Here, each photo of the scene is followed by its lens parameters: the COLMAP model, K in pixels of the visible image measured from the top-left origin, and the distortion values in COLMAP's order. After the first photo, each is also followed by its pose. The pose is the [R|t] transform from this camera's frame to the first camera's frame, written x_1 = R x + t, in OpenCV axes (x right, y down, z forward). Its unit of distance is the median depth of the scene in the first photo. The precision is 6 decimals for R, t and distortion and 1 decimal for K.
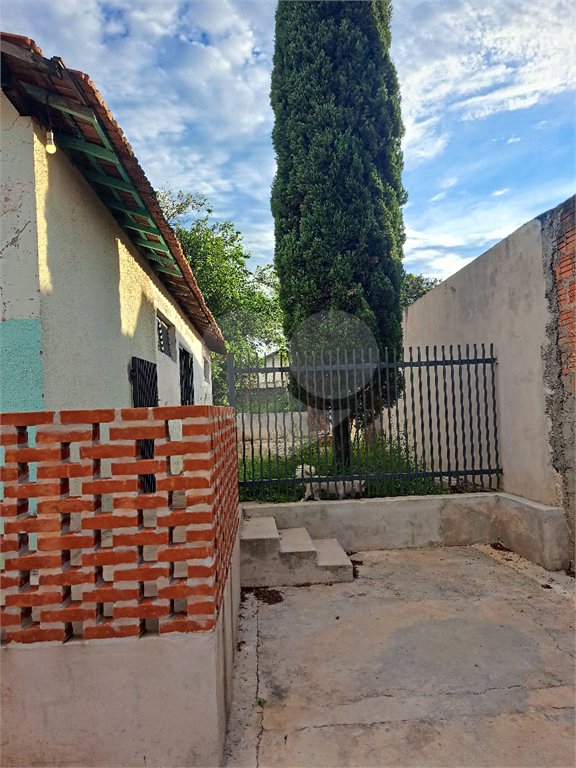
lens RADIAL K [[560.4, 0, 290.4], [0, 560.4, 390.9], [0, 0, 1]] dist [0.005827, 0.001197]
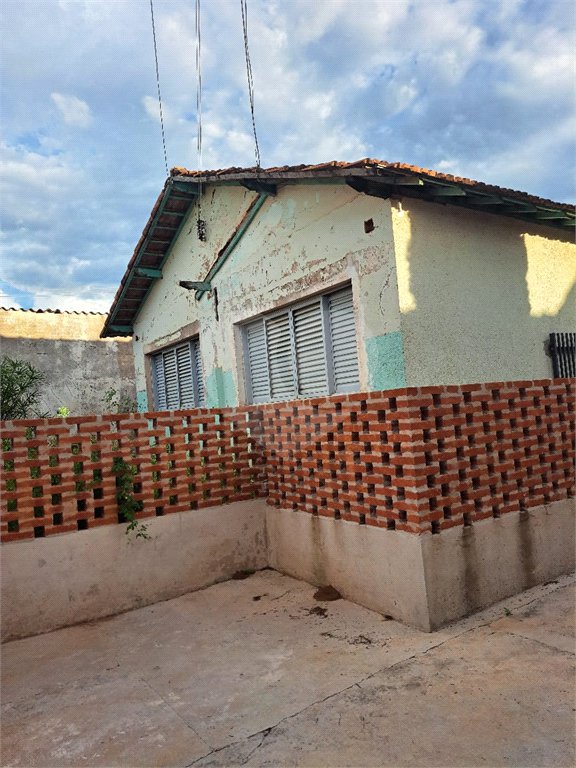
lens RADIAL K [[560.4, 0, 290.4], [0, 560.4, 390.9], [0, 0, 1]] dist [0.005827, 0.001197]
pose [[0.501660, -0.028233, -0.864604, 0.876822], [0.083088, 0.996419, 0.015672, -0.014848], [0.861066, -0.079700, 0.502209, -0.037107]]
